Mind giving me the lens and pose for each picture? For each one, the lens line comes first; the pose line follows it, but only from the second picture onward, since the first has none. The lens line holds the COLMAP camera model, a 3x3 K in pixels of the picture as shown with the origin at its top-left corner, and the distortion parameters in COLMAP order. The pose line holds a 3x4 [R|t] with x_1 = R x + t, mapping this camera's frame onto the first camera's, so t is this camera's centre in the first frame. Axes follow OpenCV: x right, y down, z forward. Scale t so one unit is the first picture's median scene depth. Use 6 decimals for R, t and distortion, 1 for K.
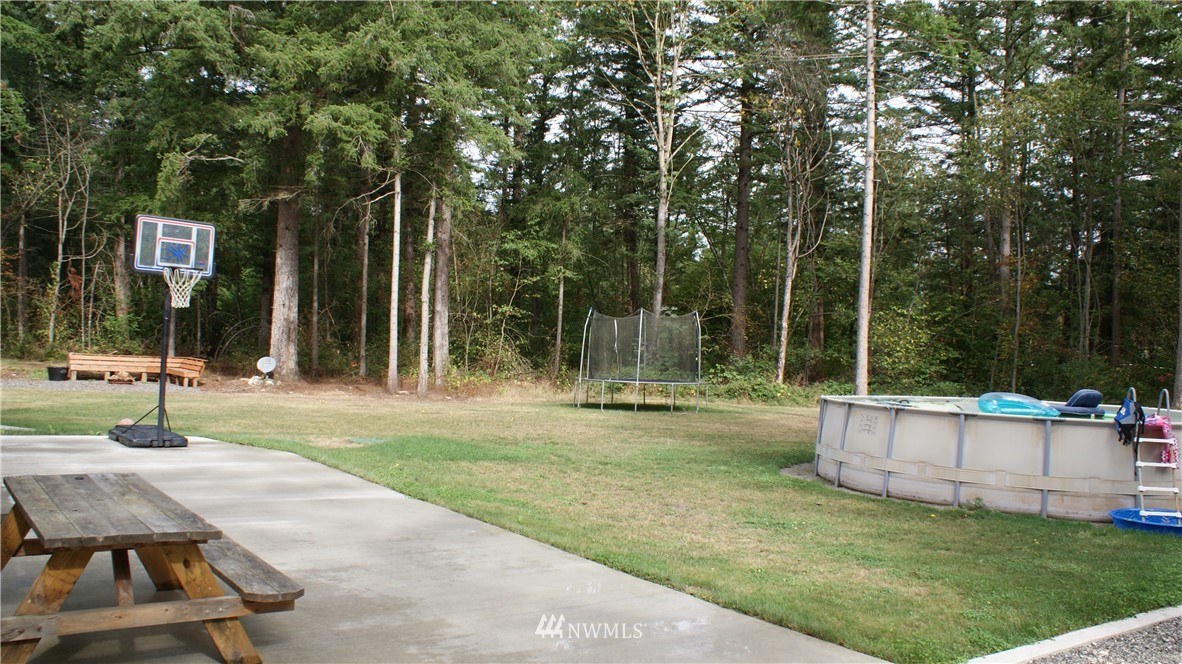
lens RADIAL K [[939.8, 0, 591.0], [0, 939.8, 332.0], [0, 0, 1]] dist [-0.153116, 0.145738]
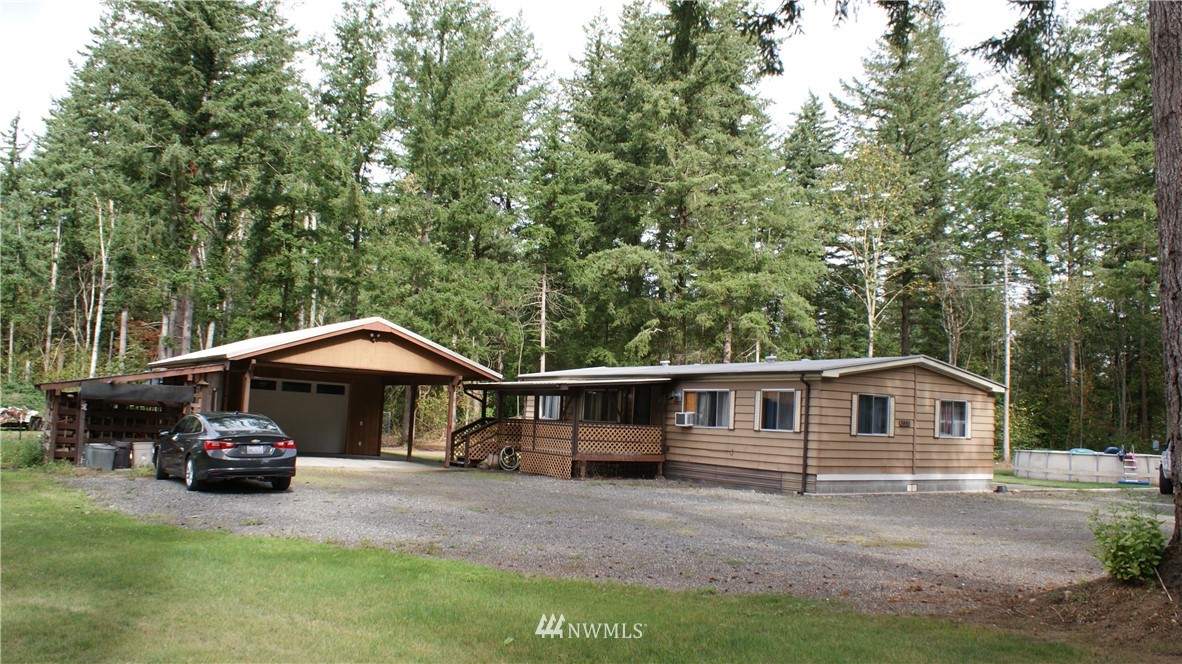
lens RADIAL K [[939.8, 0, 591.0], [0, 939.8, 332.0], [0, 0, 1]] dist [-0.153116, 0.145738]
pose [[0.998849, -0.007923, -0.047310, -0.743679], [0.004271, 0.997038, -0.076788, -0.068149], [0.047778, 0.076498, 0.995924, -1.507293]]
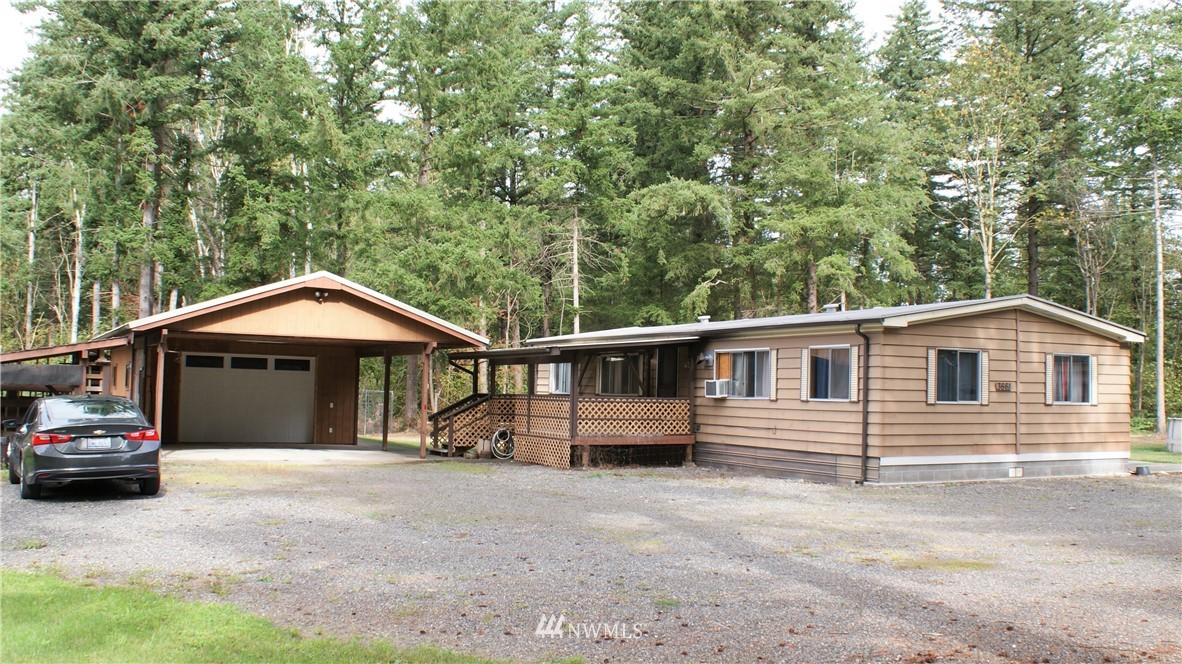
lens RADIAL K [[1079.1, 0, 591.0], [0, 1079.1, 332.0], [0, 0, 1]] dist [-0.139996, 0.141686]
pose [[0.990863, -0.037967, -0.129421, -0.640814], [0.032568, 0.998519, -0.043585, -0.060089], [0.130884, 0.038972, 0.990631, -1.332945]]
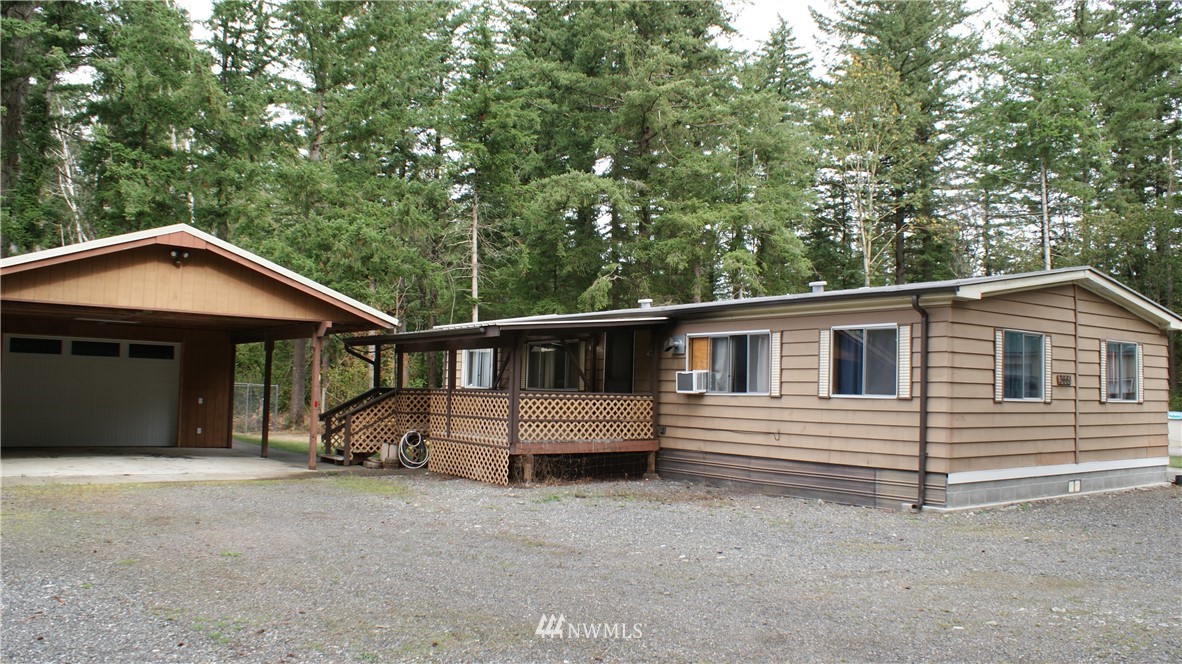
lens RADIAL K [[939.8, 0, 591.0], [0, 939.8, 332.0], [0, 0, 1]] dist [-0.153116, 0.145738]
pose [[0.999577, -0.026944, 0.010957, -0.775355], [0.027405, 0.998642, -0.044309, -0.053892], [-0.009748, 0.044591, 0.998958, -0.896733]]
